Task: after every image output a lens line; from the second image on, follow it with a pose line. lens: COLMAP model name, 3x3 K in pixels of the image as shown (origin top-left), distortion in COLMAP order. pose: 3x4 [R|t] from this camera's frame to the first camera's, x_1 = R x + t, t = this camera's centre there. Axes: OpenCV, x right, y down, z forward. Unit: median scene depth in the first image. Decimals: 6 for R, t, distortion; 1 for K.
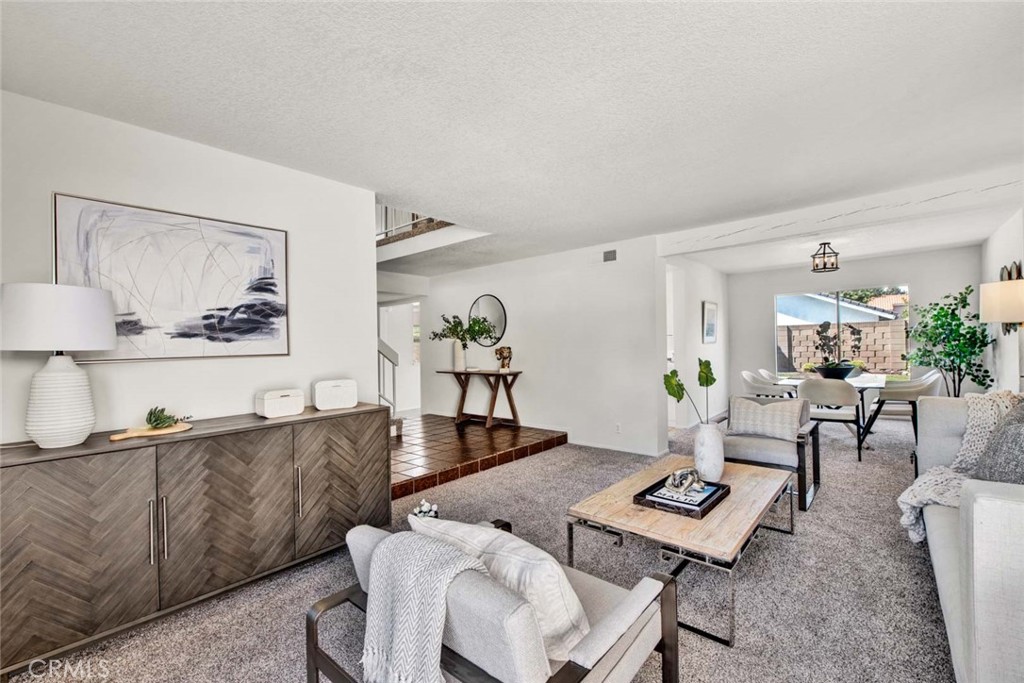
lens RADIAL K [[438.3, 0, 525.0], [0, 438.3, 351.7], [0, 0, 1]] dist [0.002818, -0.005536]
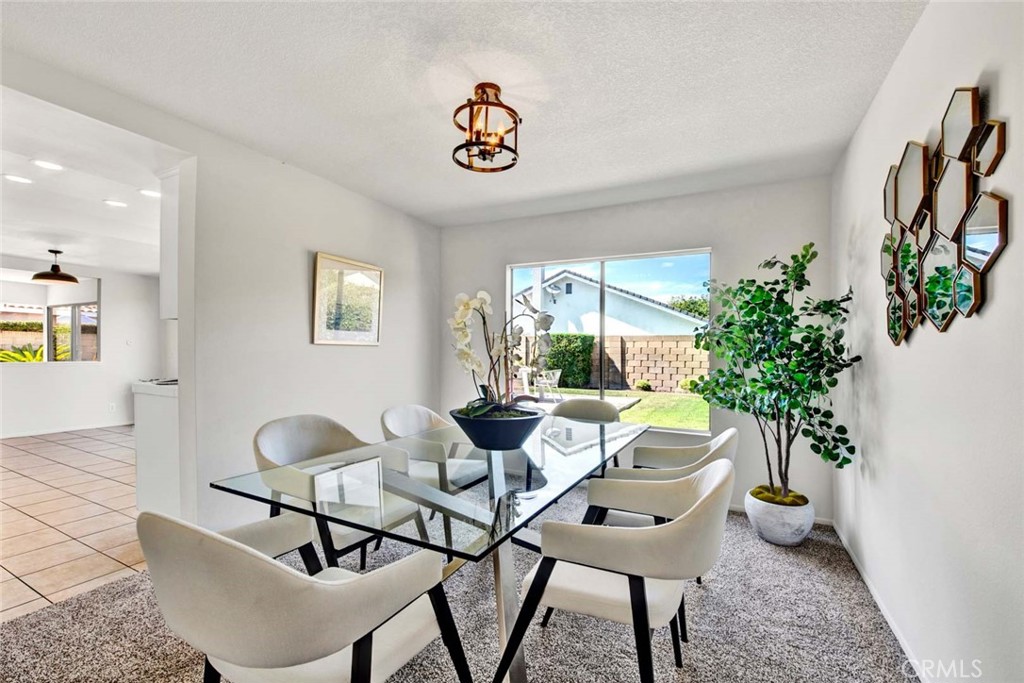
lens RADIAL K [[438.3, 0, 504.7], [0, 438.3, 350.4], [0, 0, 1]] dist [0.002818, -0.005536]
pose [[0.978945, 0.038482, 0.200465, 0.593815], [-0.034979, 0.999168, -0.020990, -0.011740], [-0.201106, 0.013536, 0.979476, 0.594776]]
